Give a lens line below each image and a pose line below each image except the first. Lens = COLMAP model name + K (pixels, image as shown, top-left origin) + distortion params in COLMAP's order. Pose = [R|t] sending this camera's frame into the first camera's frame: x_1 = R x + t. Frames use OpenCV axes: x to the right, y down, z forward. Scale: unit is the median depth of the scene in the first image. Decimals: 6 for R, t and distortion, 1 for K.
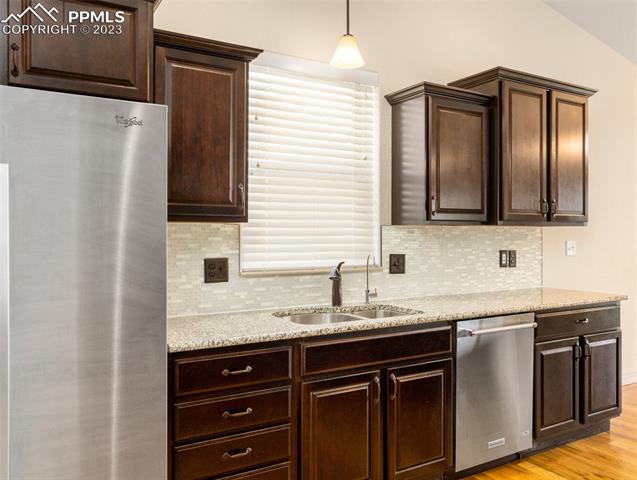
lens RADIAL K [[535.7, 0, 317.7], [0, 535.7, 236.7], [0, 0, 1]] dist [0.007130, 0.003453]
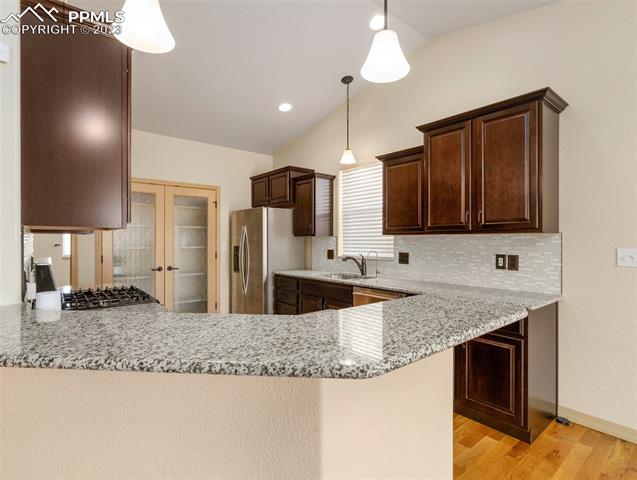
lens RADIAL K [[331.6, 0, 324.7], [0, 331.6, 241.4], [0, 0, 1]] dist [0.002924, 0.000625]
pose [[0.161371, -0.000163, -0.986894, 1.054952], [-0.007410, 0.999972, -0.001377, 0.000377], [0.986866, 0.007535, 0.161365, 0.531791]]
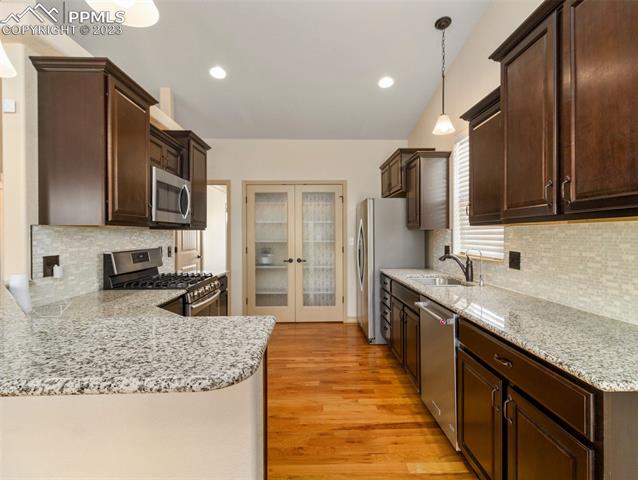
lens RADIAL K [[332.1, 0, 330.4], [0, 332.1, 237.1], [0, 0, 1]] dist [0.002924, 0.000625]
pose [[-0.466412, 0.005156, -0.884553, 0.871369], [-0.004235, 0.999959, 0.008061, -0.002276], [0.884557, 0.007505, -0.466371, 0.900841]]
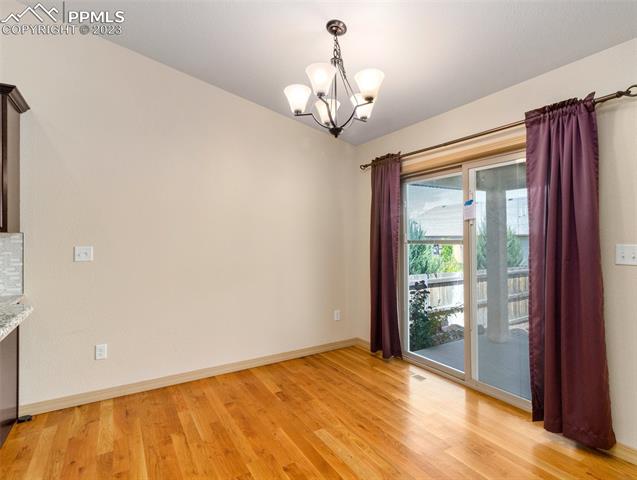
lens RADIAL K [[331.6, 0, 317.7], [0, 331.6, 238.4], [0, 0, 1]] dist [0.002924, 0.000625]
pose [[0.999957, -0.005790, 0.007204, 1.064089], [0.005836, 0.999962, -0.006402, -0.001762], [-0.007167, 0.006443, 0.999954, 0.432036]]
